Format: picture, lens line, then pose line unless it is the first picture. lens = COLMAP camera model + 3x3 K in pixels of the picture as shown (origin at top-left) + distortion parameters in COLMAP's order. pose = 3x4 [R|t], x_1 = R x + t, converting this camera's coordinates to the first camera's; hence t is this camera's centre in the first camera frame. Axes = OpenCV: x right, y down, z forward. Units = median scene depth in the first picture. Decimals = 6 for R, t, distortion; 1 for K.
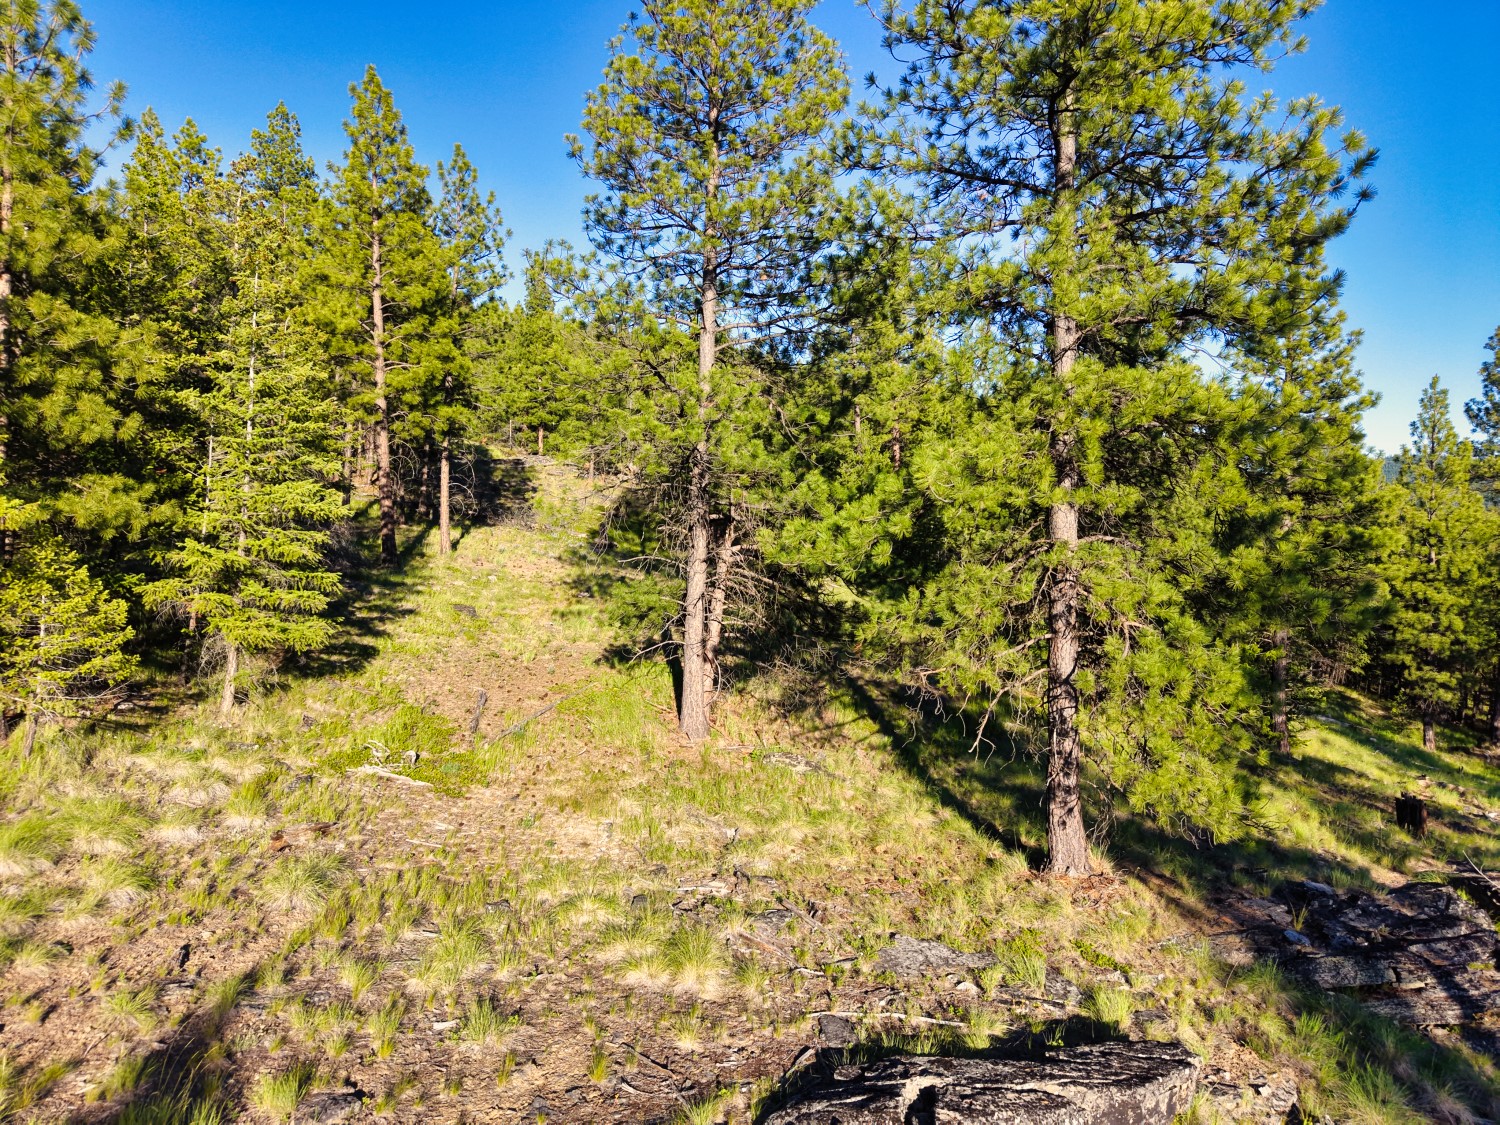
lens RADIAL K [[1009.0, 0, 755.8], [0, 1009.0, 553.2], [0, 0, 1]] dist [0.021589, -0.018819]
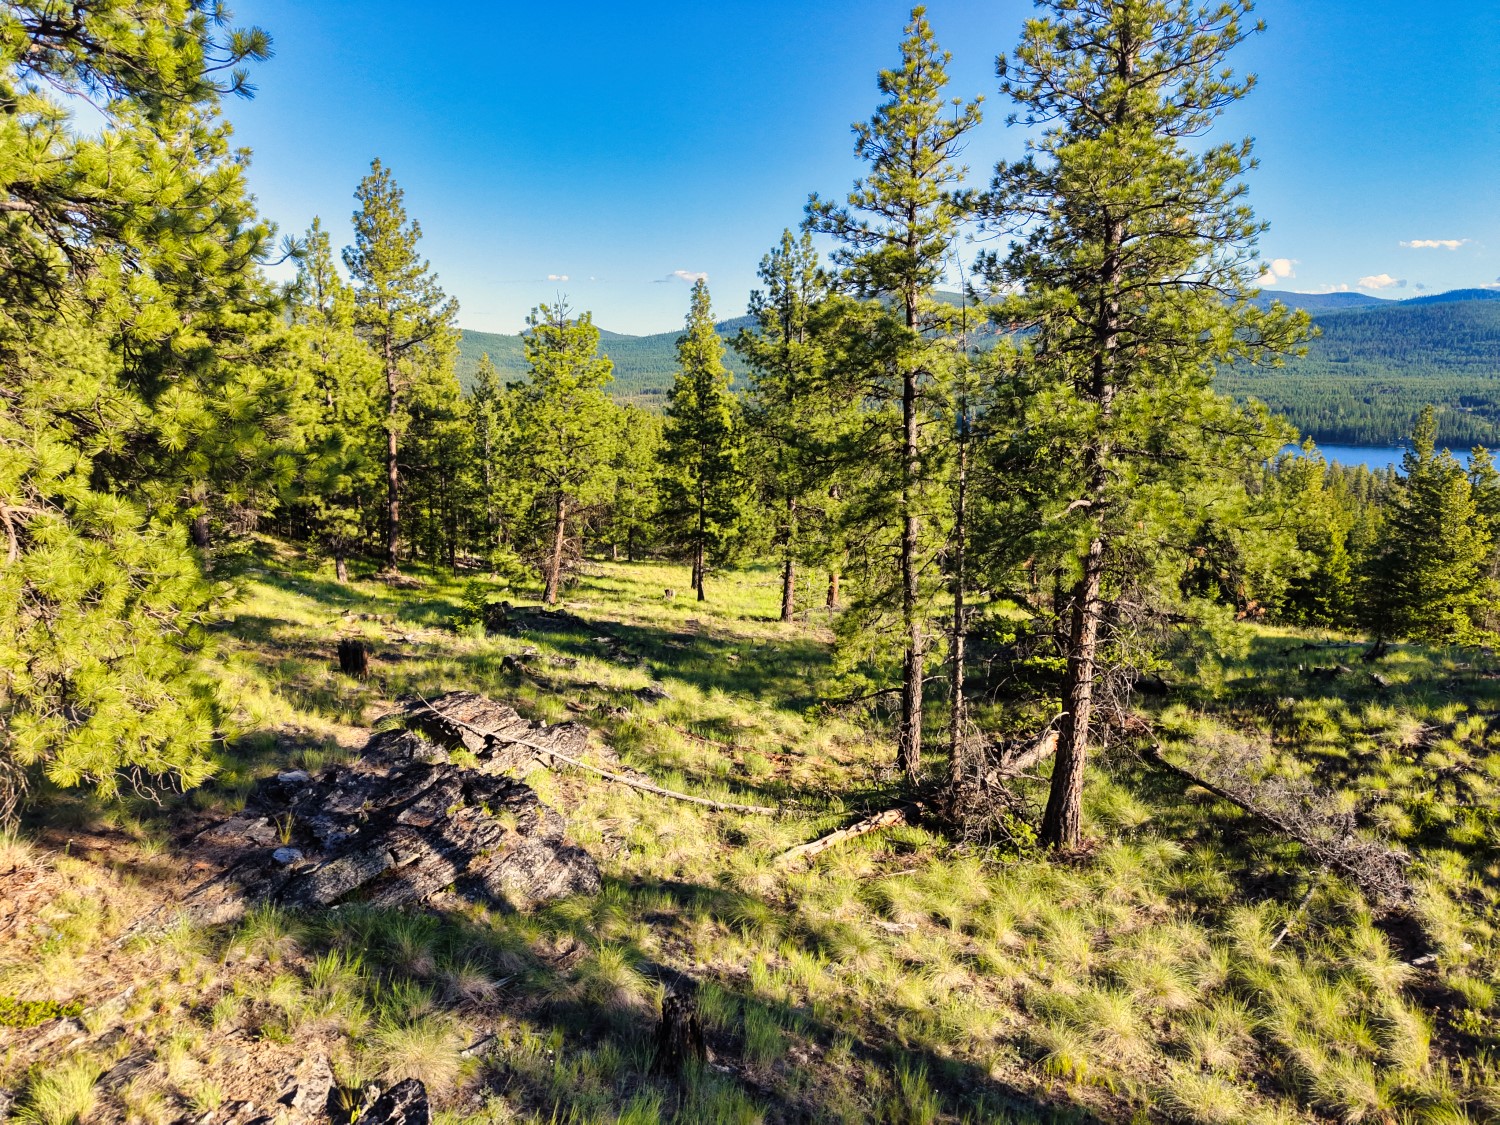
lens RADIAL K [[1009.0, 0, 750.7], [0, 1009.0, 561.4], [0, 0, 1]] dist [0.021589, -0.018819]
pose [[0.545118, -0.148354, 0.825129, 0.055357], [0.014368, 0.985727, 0.167736, -0.001205], [-0.838236, -0.079581, 0.539469, 0.163342]]
